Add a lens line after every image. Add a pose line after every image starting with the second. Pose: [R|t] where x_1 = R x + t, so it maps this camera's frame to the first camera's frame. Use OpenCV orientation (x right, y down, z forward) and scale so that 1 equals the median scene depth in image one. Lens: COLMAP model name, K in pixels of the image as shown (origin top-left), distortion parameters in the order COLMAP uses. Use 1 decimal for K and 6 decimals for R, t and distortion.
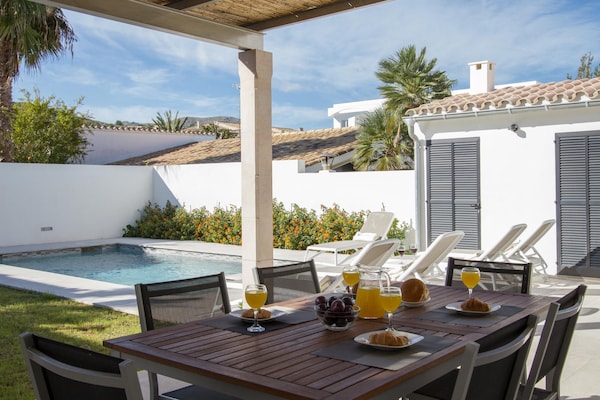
lens RADIAL K [[626.8, 0, 273.9], [0, 626.8, 180.4], [0, 0, 1]] dist [0.007906, 0.000000]
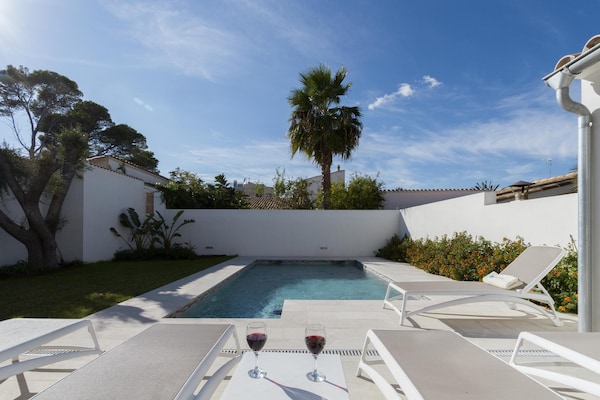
lens RADIAL K [[279.4, 0, 293.0], [0, 279.4, 236.6], [0, 0, 1]] dist [-0.000376, 0.000741]
pose [[0.637042, 0.024618, -0.770436, 0.247042], [-0.002527, 0.999551, 0.029849, 0.033459], [0.770825, -0.017068, 0.636818, 0.648283]]
